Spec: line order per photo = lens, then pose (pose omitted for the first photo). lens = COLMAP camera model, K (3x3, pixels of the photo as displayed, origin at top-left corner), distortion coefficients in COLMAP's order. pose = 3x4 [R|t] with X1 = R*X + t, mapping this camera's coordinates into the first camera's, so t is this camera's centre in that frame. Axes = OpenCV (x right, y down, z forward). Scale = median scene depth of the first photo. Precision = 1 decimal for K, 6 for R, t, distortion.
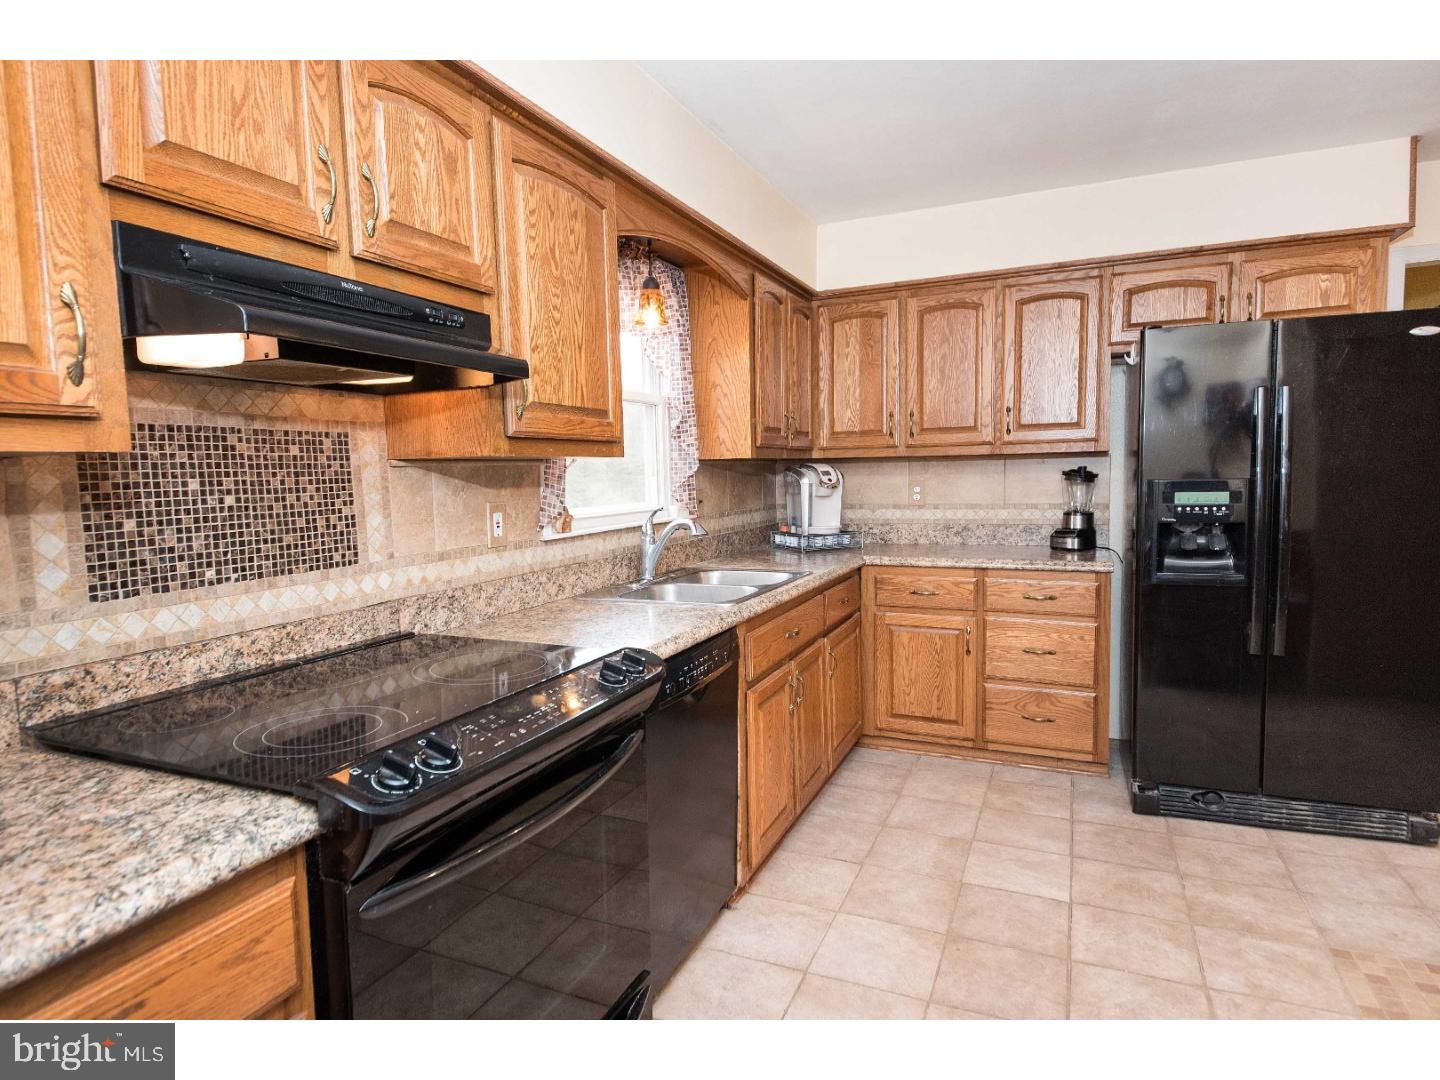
lens RADIAL K [[808.1, 0, 675.8], [0, 808.1, 538.9], [0, 0, 1]] dist [0.003923, -0.000046]
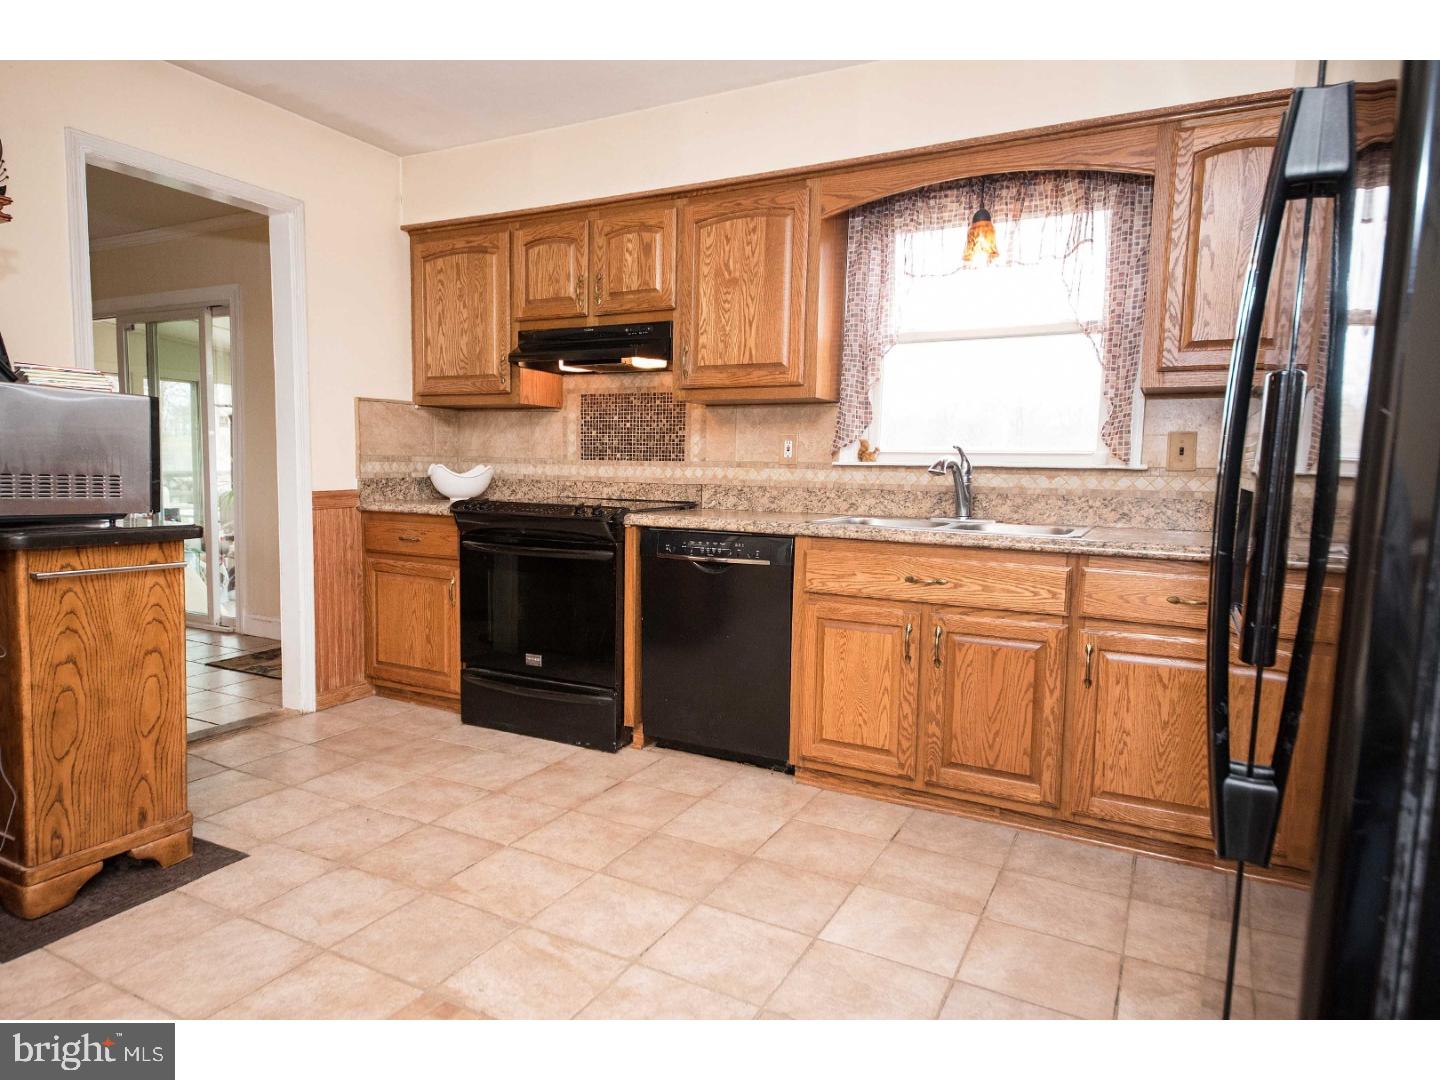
lens RADIAL K [[808.1, 0, 675.8], [0, 808.1, 538.9], [0, 0, 1]] dist [0.003923, -0.000046]
pose [[-0.037644, 0.125452, -0.991385, 1.473257], [-0.096908, 0.986954, 0.128571, -0.030002], [0.994581, 0.100913, -0.024996, 1.015004]]
